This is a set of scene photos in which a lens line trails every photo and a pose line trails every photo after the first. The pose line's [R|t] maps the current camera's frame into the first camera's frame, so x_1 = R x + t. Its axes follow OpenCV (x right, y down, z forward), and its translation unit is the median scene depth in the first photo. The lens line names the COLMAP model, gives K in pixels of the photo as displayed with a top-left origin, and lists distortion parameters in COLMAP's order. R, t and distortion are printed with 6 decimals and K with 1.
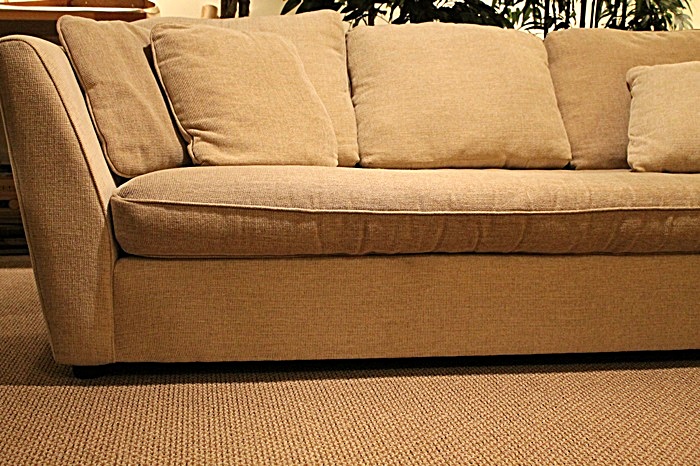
lens RADIAL K [[885.7, 0, 350.0], [0, 885.7, 233.0], [0, 0, 1]] dist [-0.072325, 0.083516]
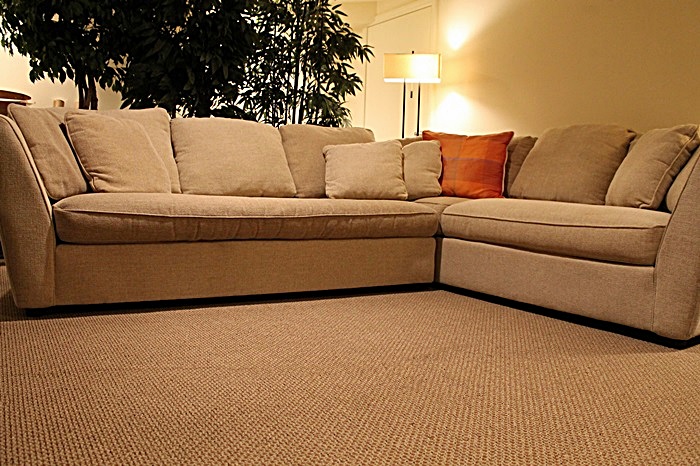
lens RADIAL K [[589.0, 0, 350.0], [0, 589.0, 233.0], [0, 0, 1]] dist [-0.083600, 0.010459]
pose [[0.928158, -0.018872, 0.371708, -0.133720], [0.034798, 0.998739, -0.036183, 0.060183], [-0.370557, 0.046518, 0.927644, -0.238220]]
